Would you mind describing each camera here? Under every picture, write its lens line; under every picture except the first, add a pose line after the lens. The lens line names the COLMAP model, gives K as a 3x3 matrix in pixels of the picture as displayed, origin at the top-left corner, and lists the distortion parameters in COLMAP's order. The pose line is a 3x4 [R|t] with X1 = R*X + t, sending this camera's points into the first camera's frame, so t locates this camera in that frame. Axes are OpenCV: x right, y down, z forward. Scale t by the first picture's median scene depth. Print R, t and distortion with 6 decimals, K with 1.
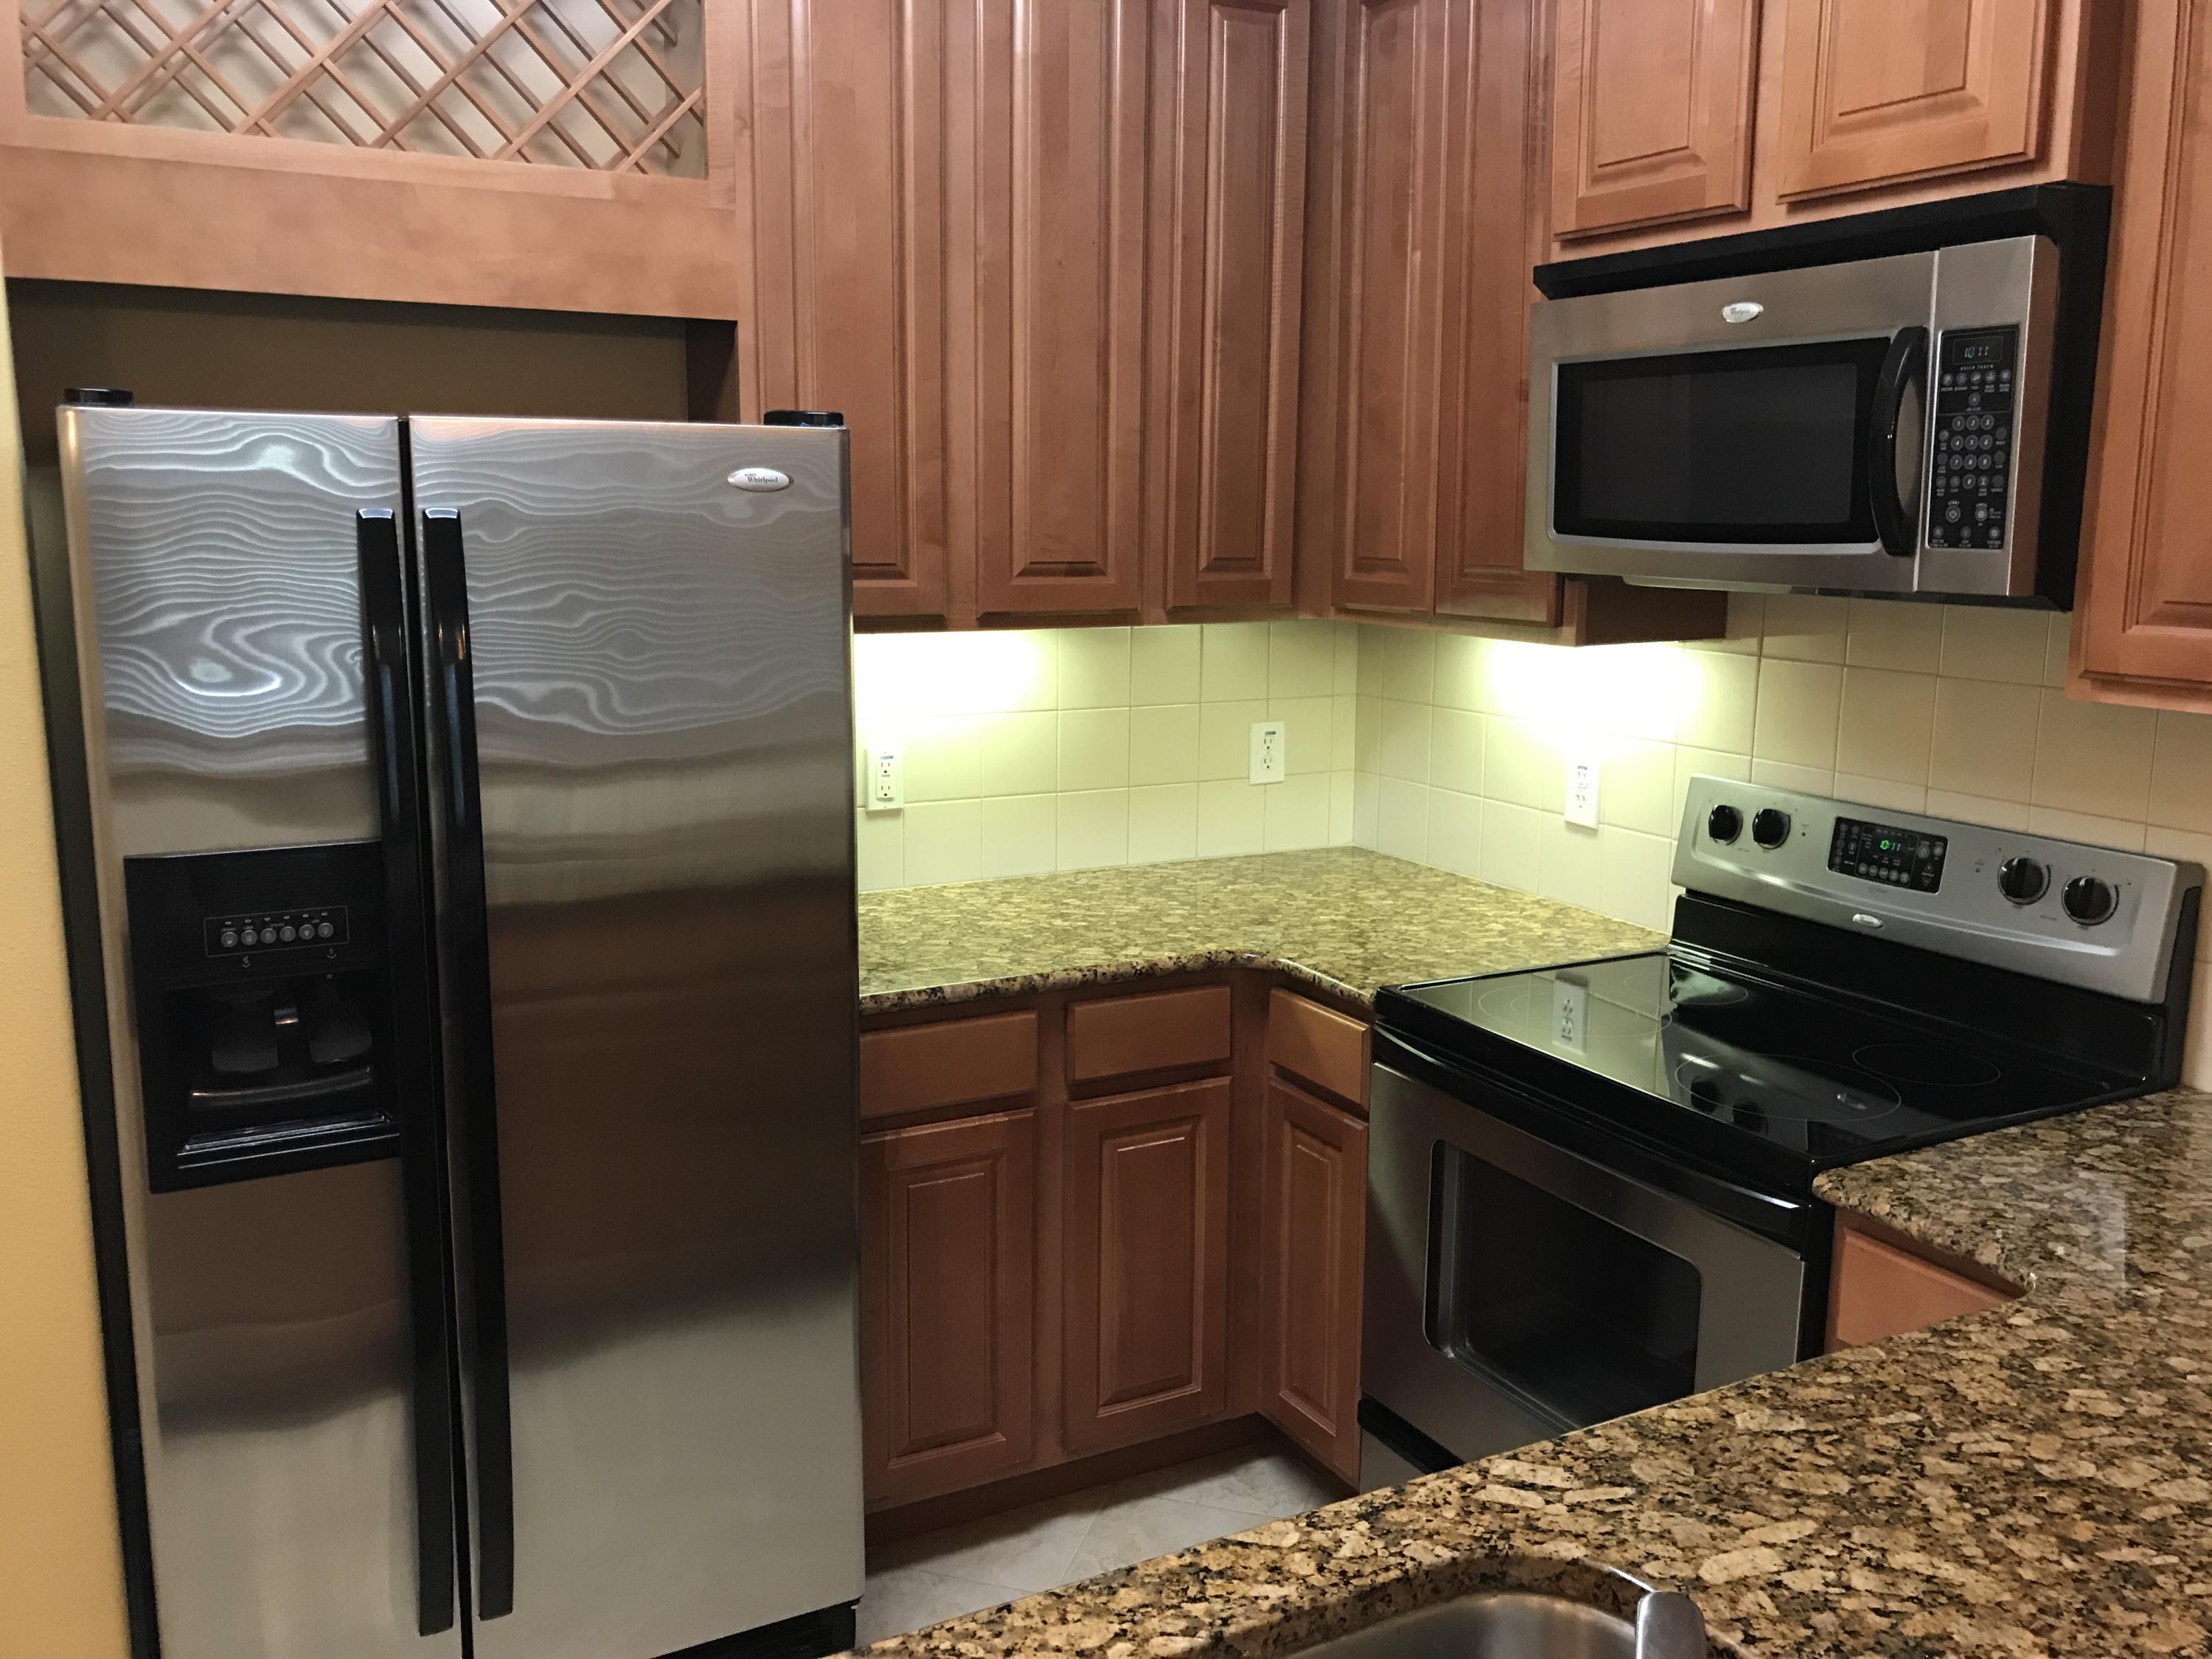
lens RADIAL K [[1827.7, 0, 1089.4], [0, 1827.7, 840.9], [0, 0, 1]] dist [0.025511, -0.042206]
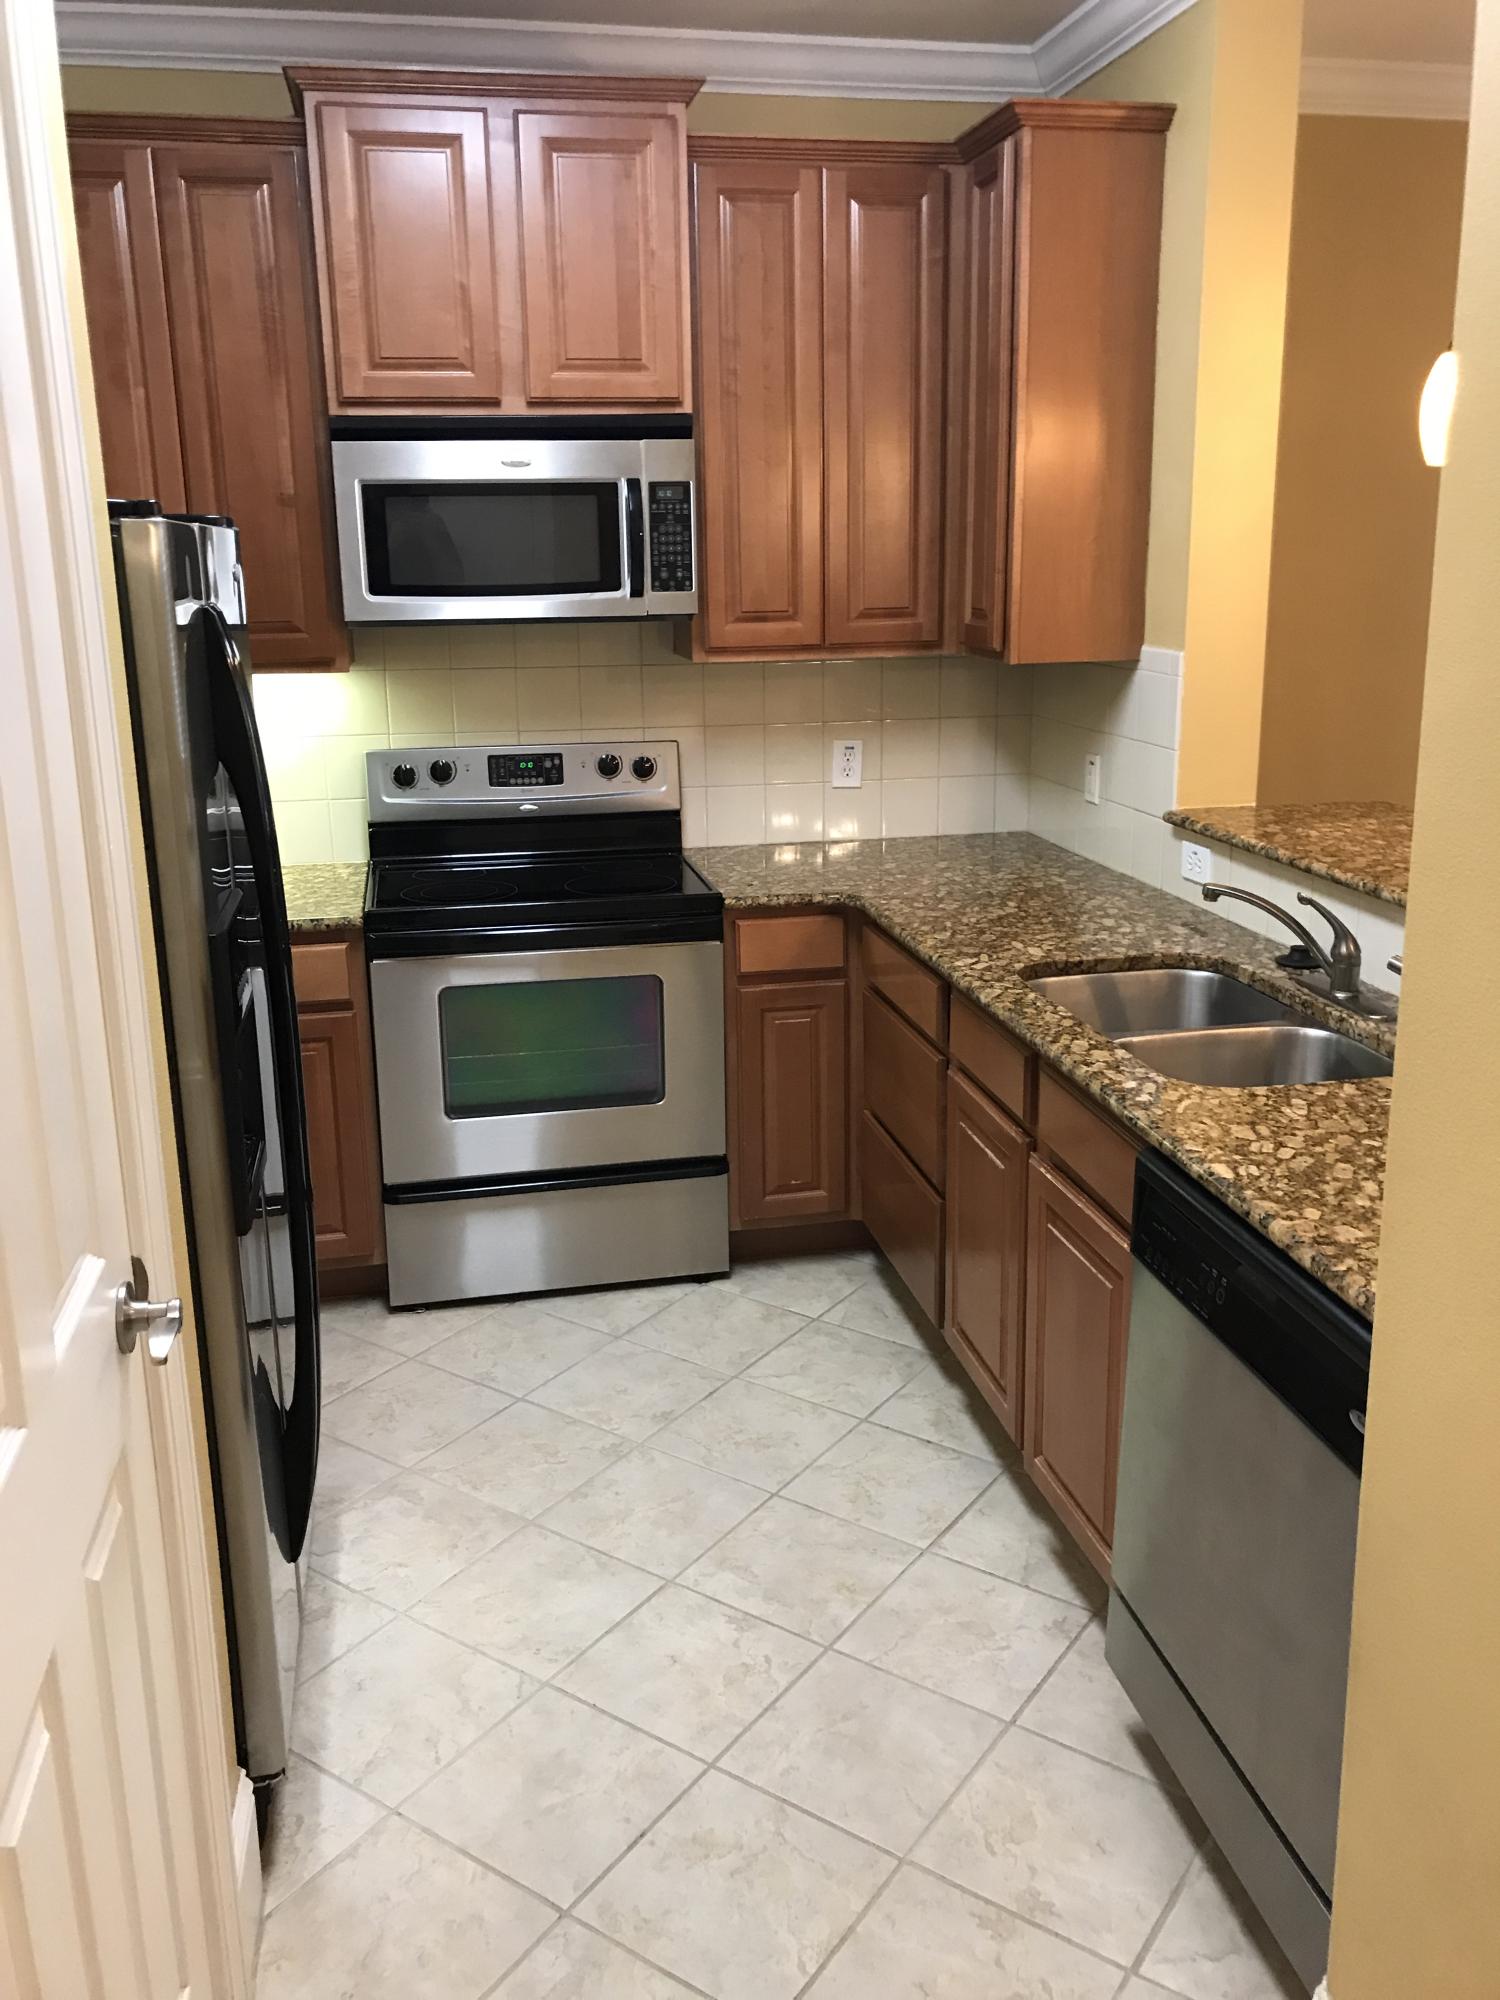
lens RADIAL K [[1773.2, 0, 749.2], [0, 1773.2, 1004.3], [0, 0, 1]] dist [-0.005997, -0.004786]
pose [[0.296949, -0.255708, 0.920019, -1.080302], [0.189518, 0.960094, 0.205677, -0.082753], [-0.935897, 0.113284, 0.333561, 0.244041]]
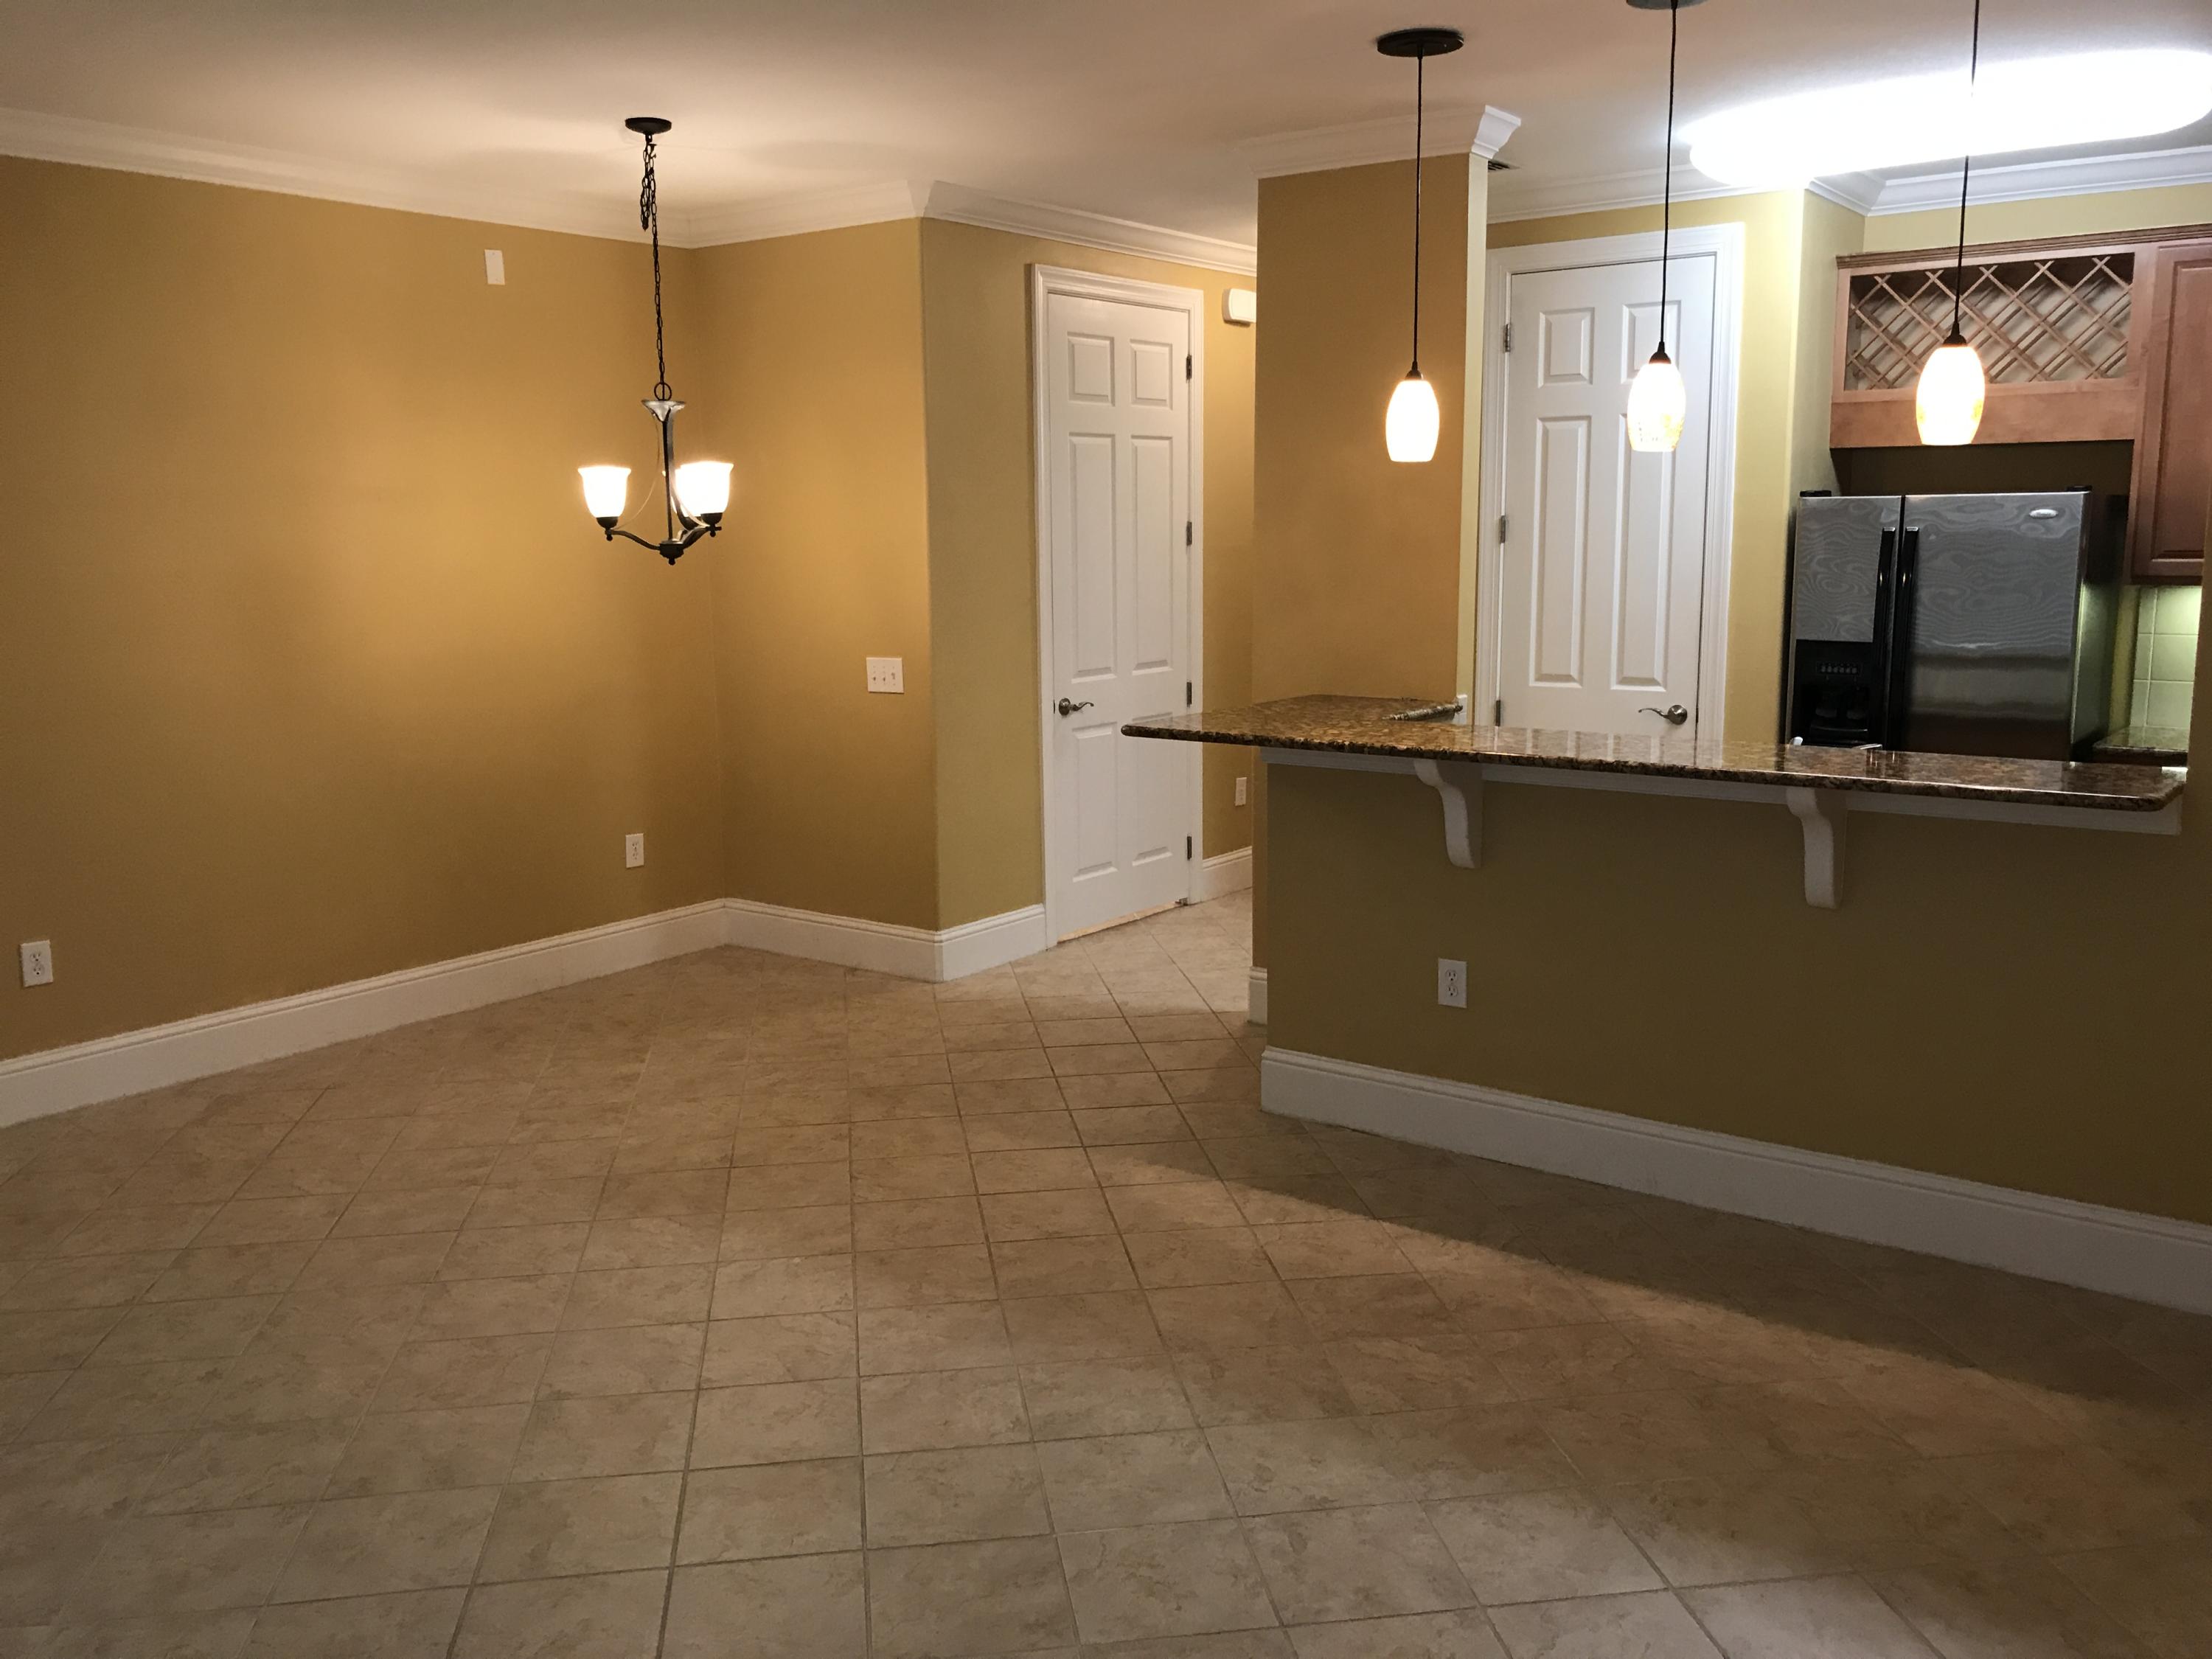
lens RADIAL K [[1827.7, 0, 1101.2], [0, 1827.7, 829.7], [0, 0, 1]] dist [0.025511, -0.042206]
pose [[0.432639, 0.132450, -0.891785, 1.321549], [-0.147492, 0.986221, 0.074923, 0.198460], [0.889421, 0.099116, 0.446213, -1.050384]]
